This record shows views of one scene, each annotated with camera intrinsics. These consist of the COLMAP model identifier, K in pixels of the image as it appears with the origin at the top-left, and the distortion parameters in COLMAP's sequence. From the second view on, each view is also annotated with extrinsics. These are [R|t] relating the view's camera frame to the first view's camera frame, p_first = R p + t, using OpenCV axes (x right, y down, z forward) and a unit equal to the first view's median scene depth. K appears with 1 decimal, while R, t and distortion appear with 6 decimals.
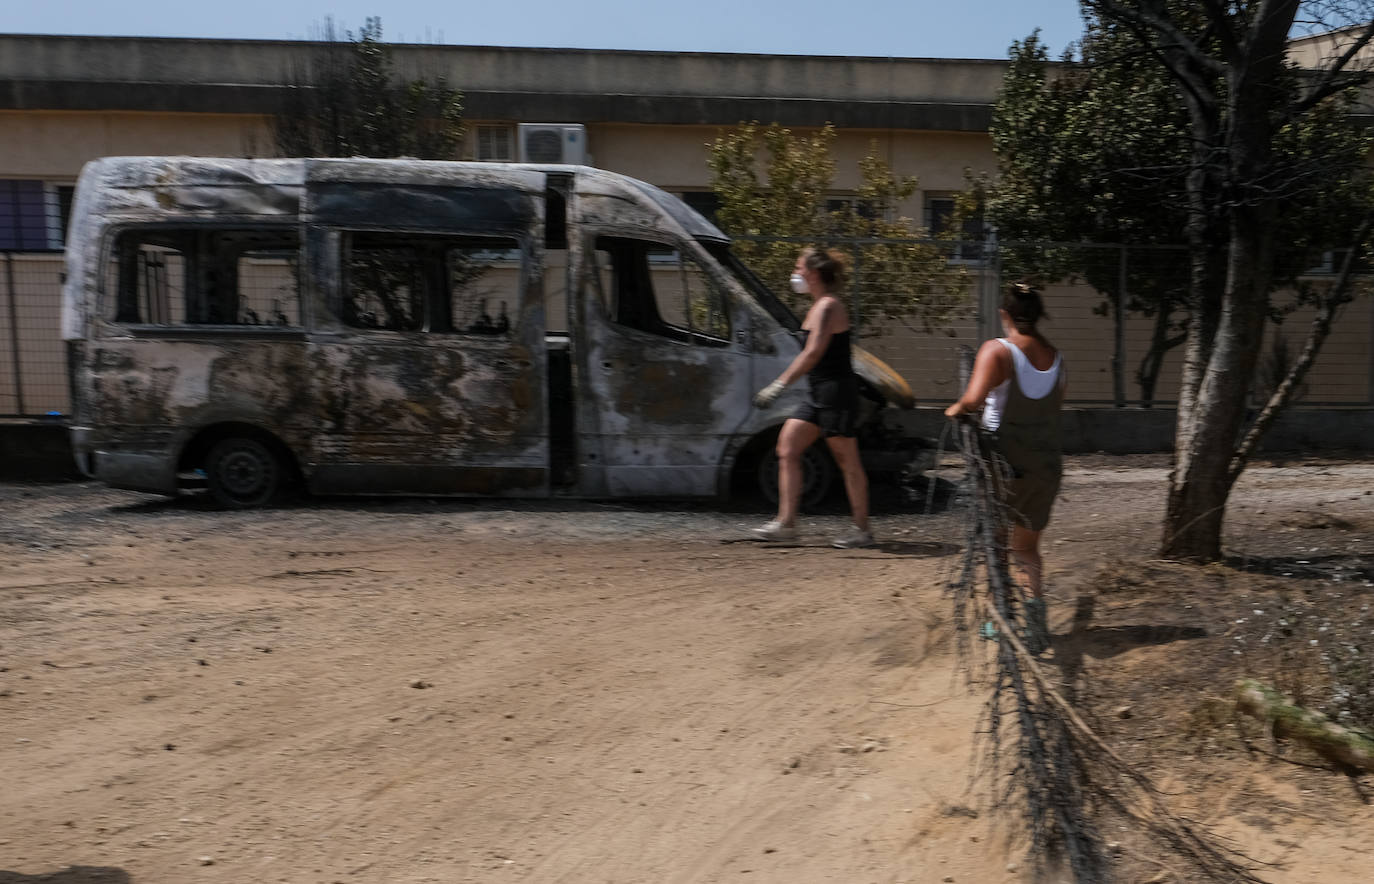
lens RADIAL K [[1471.2, 0, 976.4], [0, 1471.2, 526.1], [0, 0, 1]] dist [-0.007819, 0.000000]
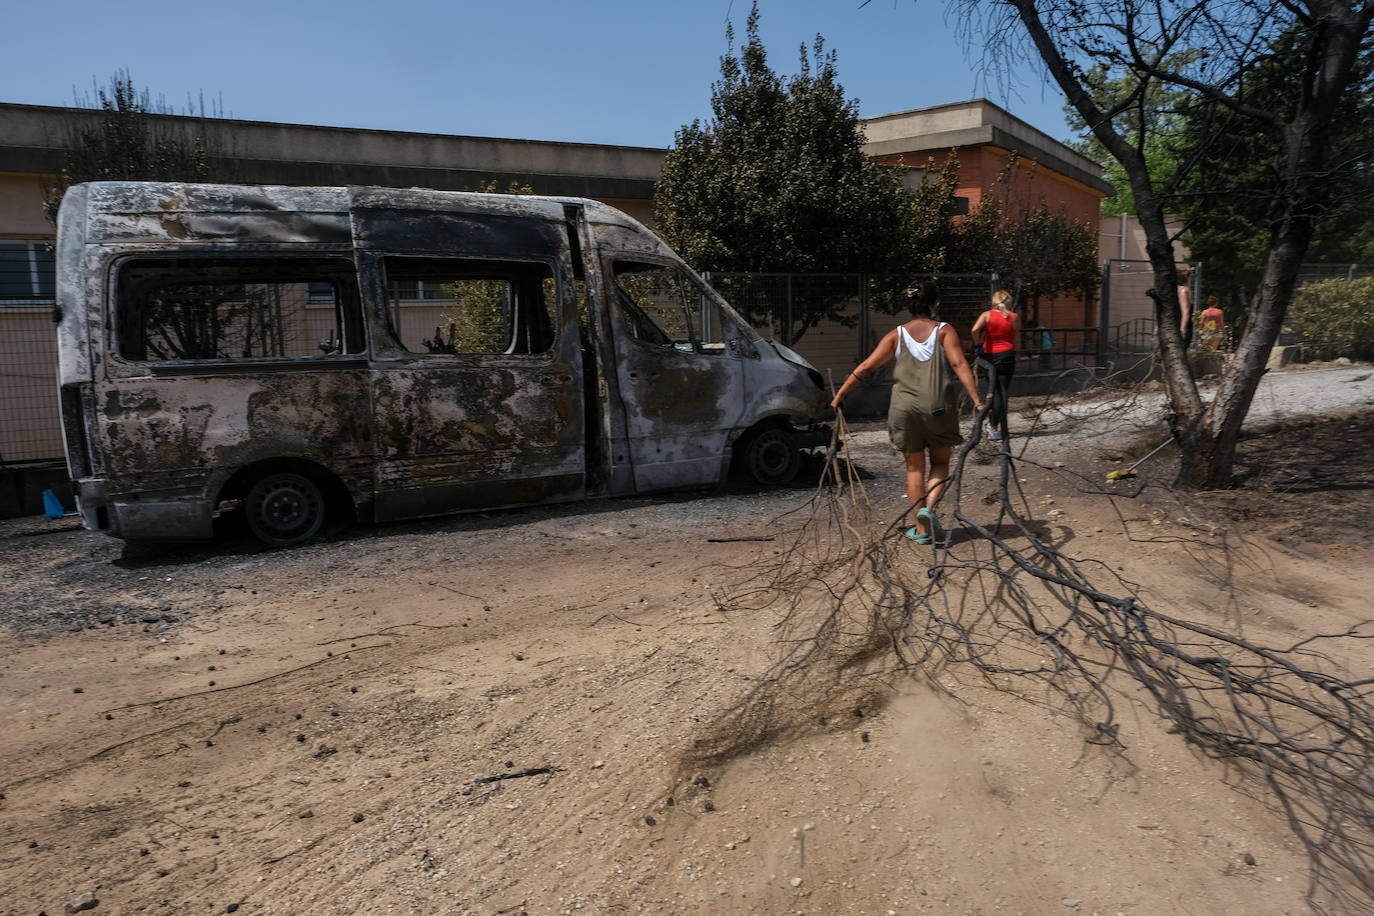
lens RADIAL K [[937.9, 0, 686.4], [0, 937.9, 459.3], [0, 0, 1]] dist [-0.027139, 0.019179]
pose [[0.913636, -0.094871, 0.395309, -0.501736], [0.100877, 0.994883, 0.005618, -0.046089], [-0.393819, 0.034744, 0.918531, 0.332049]]
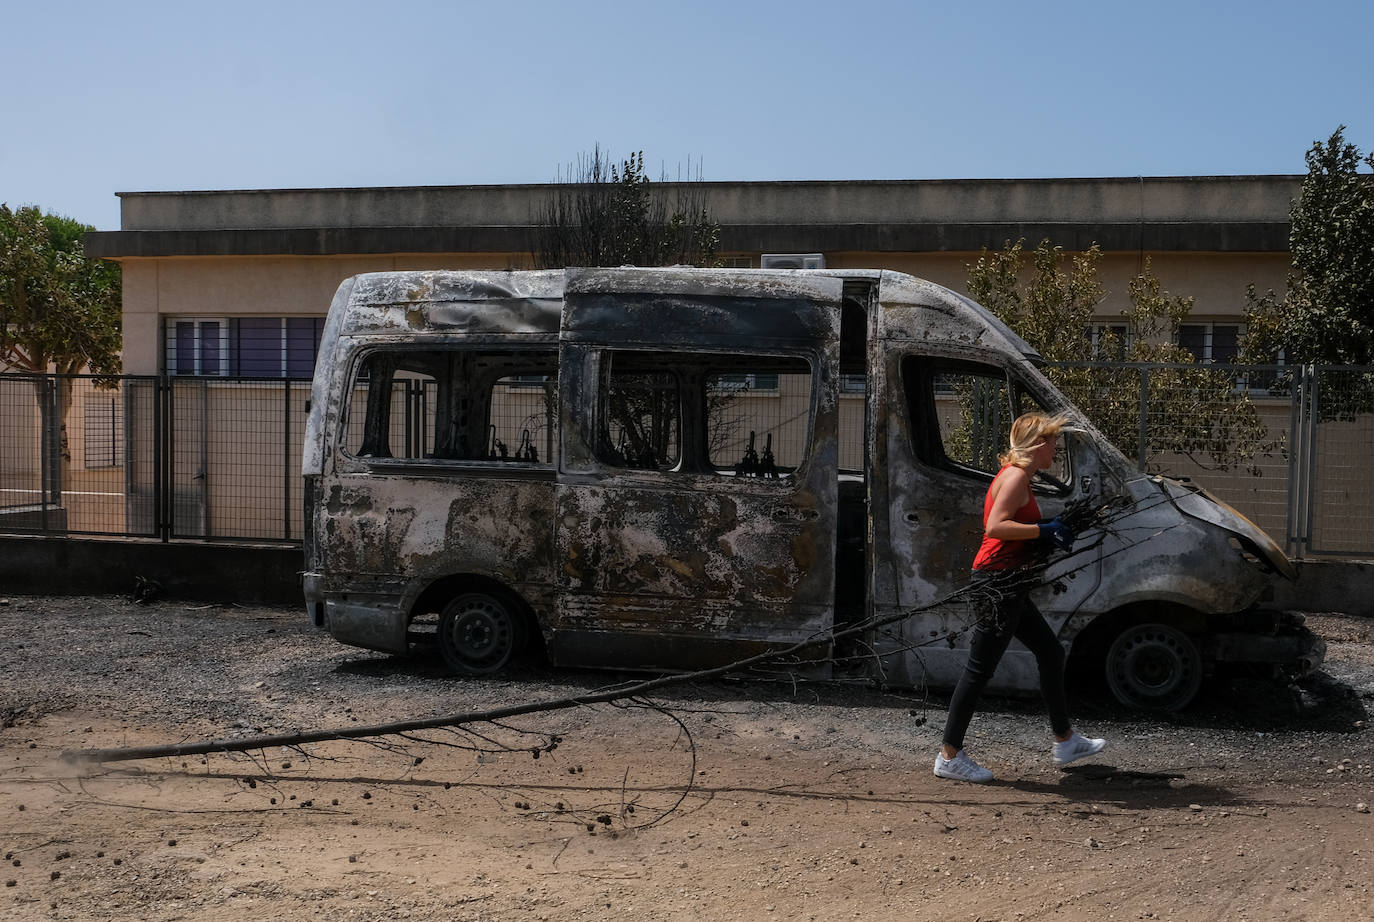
lens RADIAL K [[1237.6, 0, 777.5], [0, 1237.6, 485.0], [0, 0, 1]] dist [-0.031839, 0.028594]
pose [[0.970996, 0.017155, -0.238481, -0.164324], [-0.041655, 0.994307, -0.098074, -0.059361], [0.235441, 0.105163, 0.966182, 0.346228]]
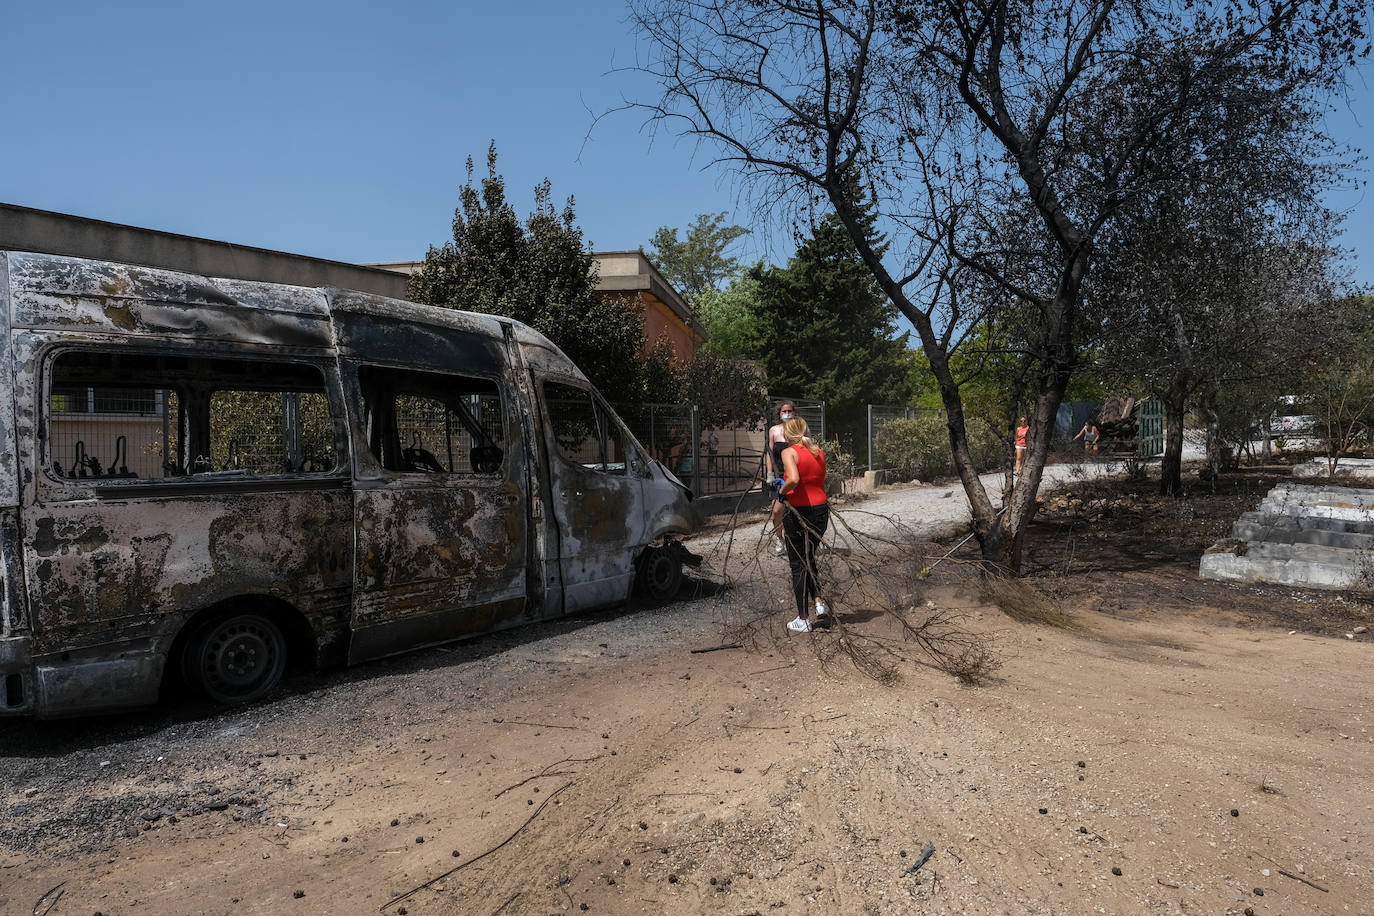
lens RADIAL K [[937.9, 0, 692.0], [0, 937.9, 454.8], [0, 0, 1]] dist [-0.027139, 0.019179]
pose [[0.614257, -0.031006, 0.788496, -0.749782], [0.142320, 0.987195, -0.072052, -0.074909], [-0.776165, 0.156478, 0.610804, 0.487268]]
